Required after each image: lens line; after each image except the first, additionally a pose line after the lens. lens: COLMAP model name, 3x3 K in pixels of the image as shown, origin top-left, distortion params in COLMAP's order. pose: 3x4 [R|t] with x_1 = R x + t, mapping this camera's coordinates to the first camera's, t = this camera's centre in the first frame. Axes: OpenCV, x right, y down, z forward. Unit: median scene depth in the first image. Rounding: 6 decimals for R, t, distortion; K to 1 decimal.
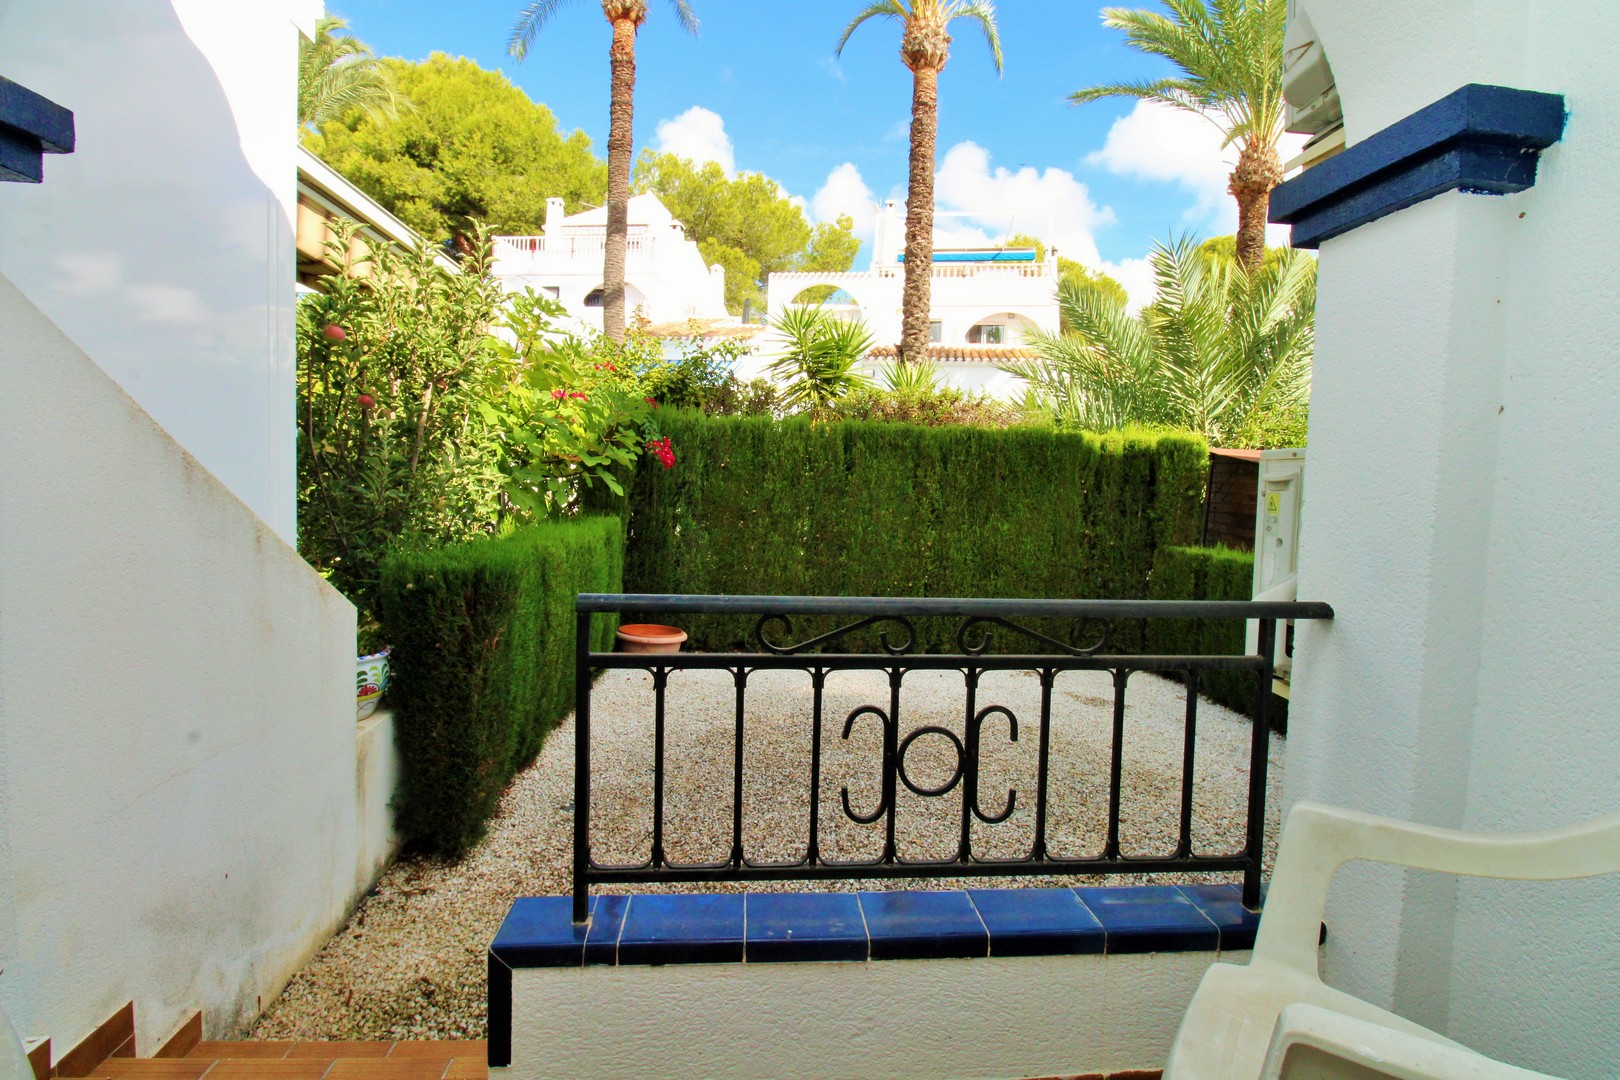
lens RADIAL K [[756.3, 0, 818.0], [0, 756.3, 536.2], [0, 0, 1]] dist [-0.007731, -0.009058]
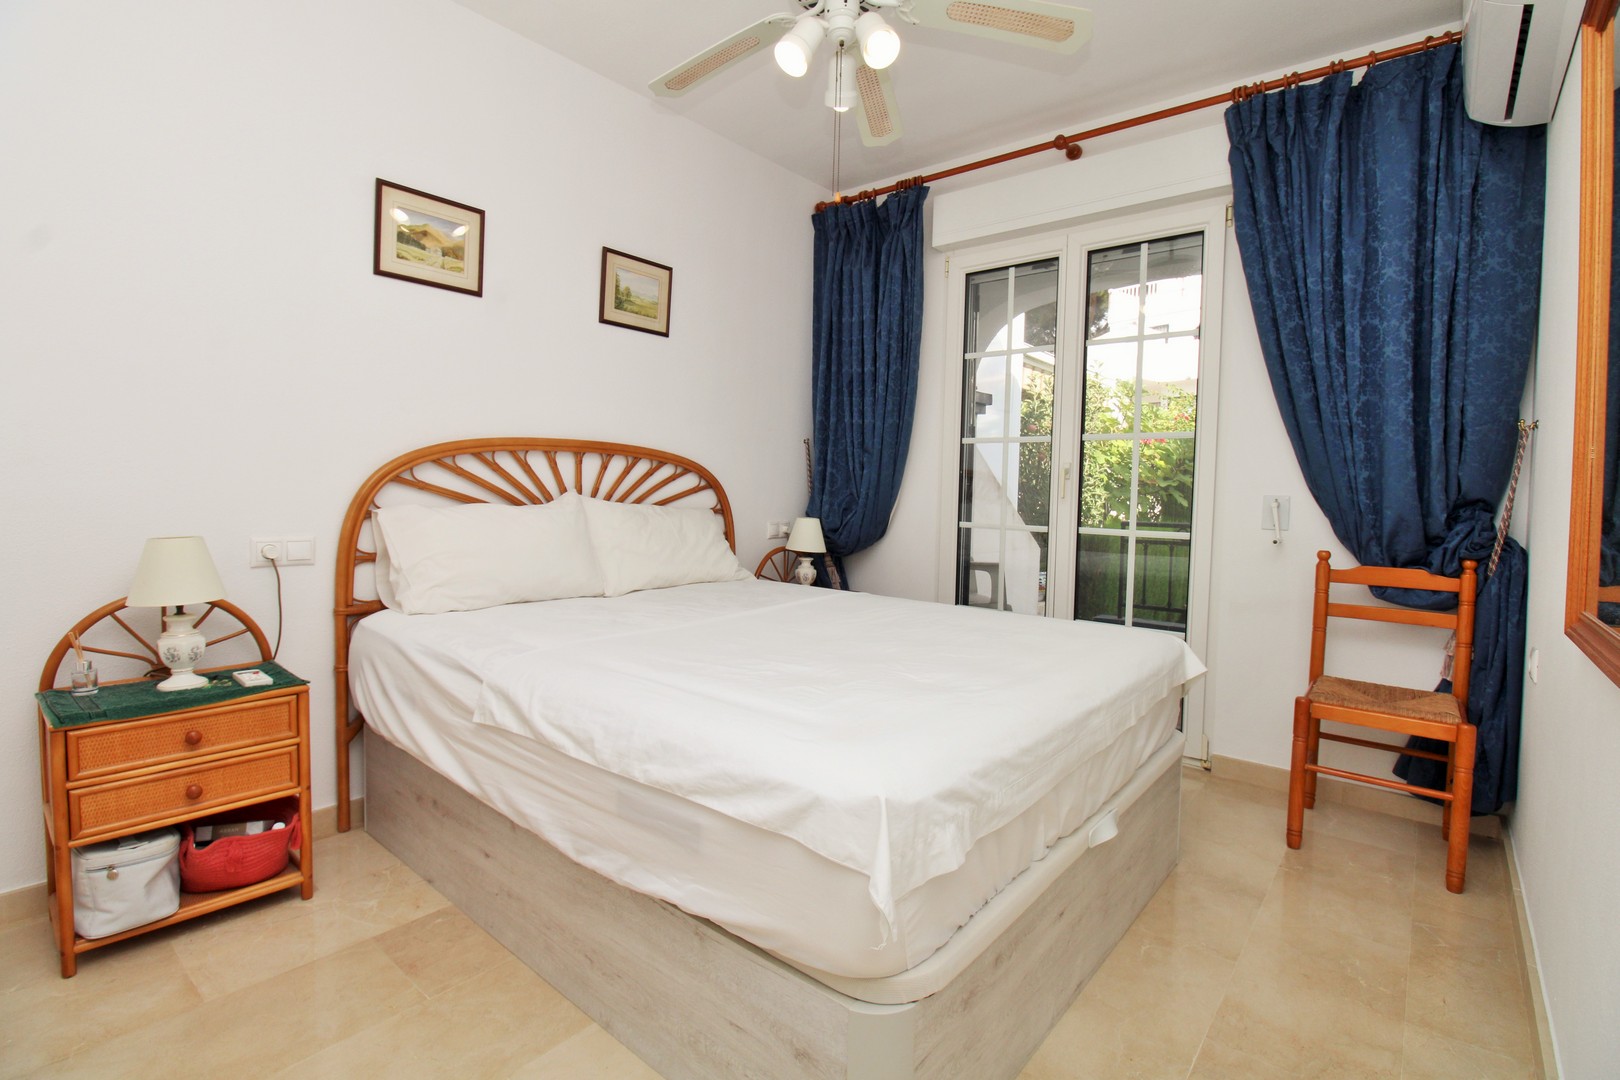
lens RADIAL K [[756.3, 0, 816.6], [0, 756.3, 536.2], [0, 0, 1]] dist [-0.007731, -0.009058]
pose [[0.716852, 0.023728, -0.696821, 0.197675], [-0.047071, 0.998788, -0.014414, 0.047288], [0.695635, 0.043133, 0.717100, -0.438869]]
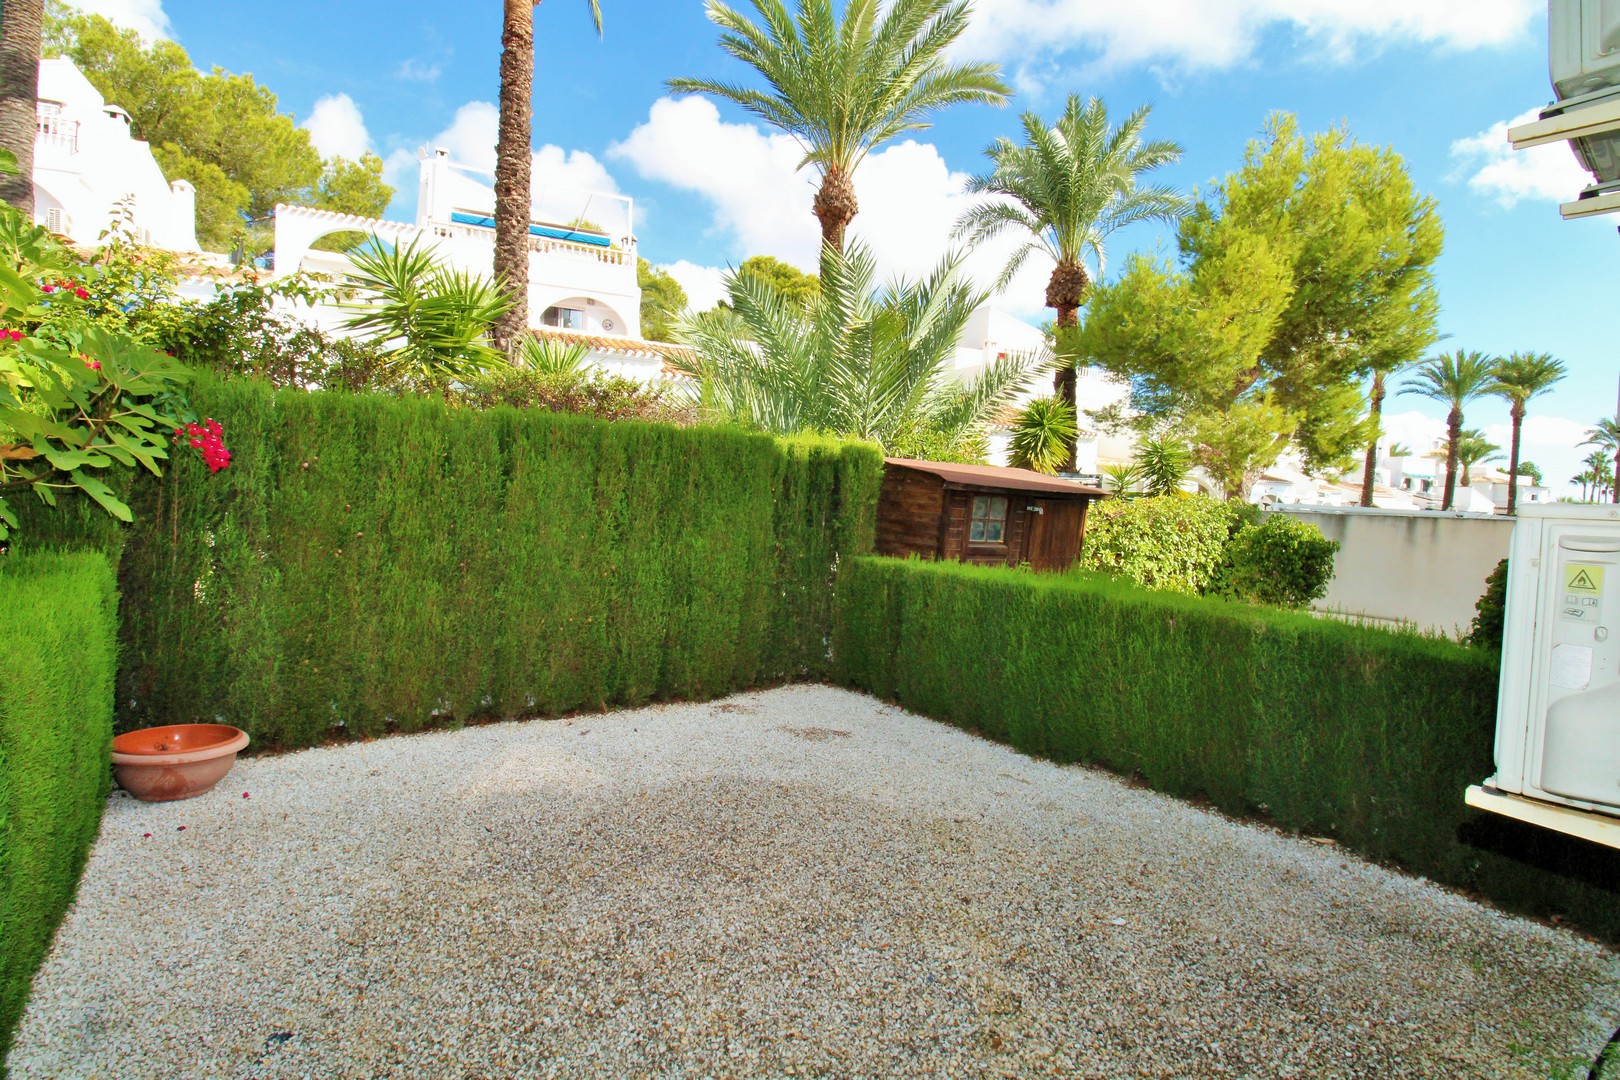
lens RADIAL K [[756.3, 0, 812.3], [0, 756.3, 530.5], [0, 0, 1]] dist [-0.007731, -0.009058]
pose [[0.835175, -0.027781, 0.549283, -0.113065], [0.026600, 0.999595, 0.010111, -0.030927], [-0.549341, 0.006167, 0.835575, 0.209975]]
